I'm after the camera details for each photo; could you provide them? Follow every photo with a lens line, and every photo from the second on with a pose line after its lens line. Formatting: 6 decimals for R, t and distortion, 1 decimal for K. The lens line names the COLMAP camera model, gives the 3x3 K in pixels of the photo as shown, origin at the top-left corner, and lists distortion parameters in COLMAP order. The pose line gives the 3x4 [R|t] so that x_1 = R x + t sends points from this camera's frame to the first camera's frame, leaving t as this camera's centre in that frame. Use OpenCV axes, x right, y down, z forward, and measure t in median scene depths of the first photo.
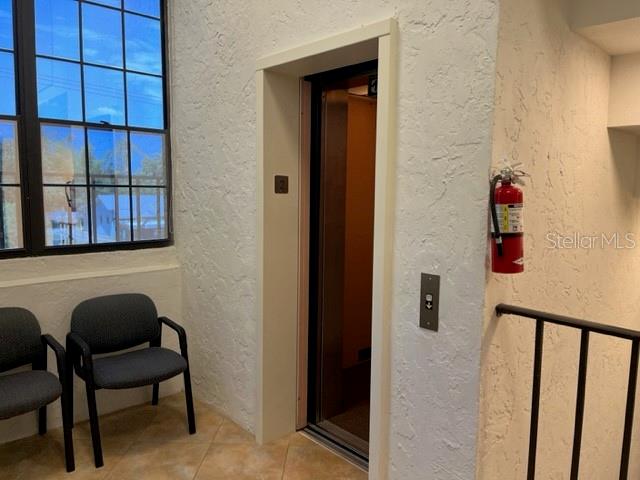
lens RADIAL K [[482.2, 0, 320.1], [0, 482.2, 240.9], [0, 0, 1]] dist [0.001230, -0.032964]
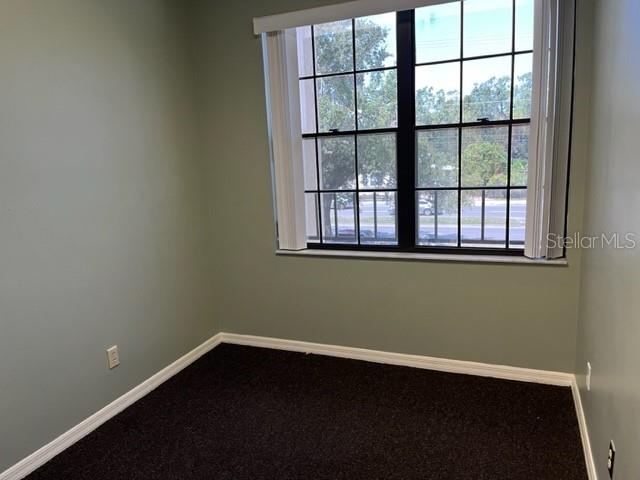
lens RADIAL K [[482.2, 0, 320.0], [0, 482.2, 239.1], [0, 0, 1]] dist [0.001230, -0.032964]
pose [[0.414077, 0.060938, -0.908200, 0.322848], [-0.062289, 0.997315, 0.038517, -0.034334], [0.908108, 0.040622, 0.416760, 0.367036]]
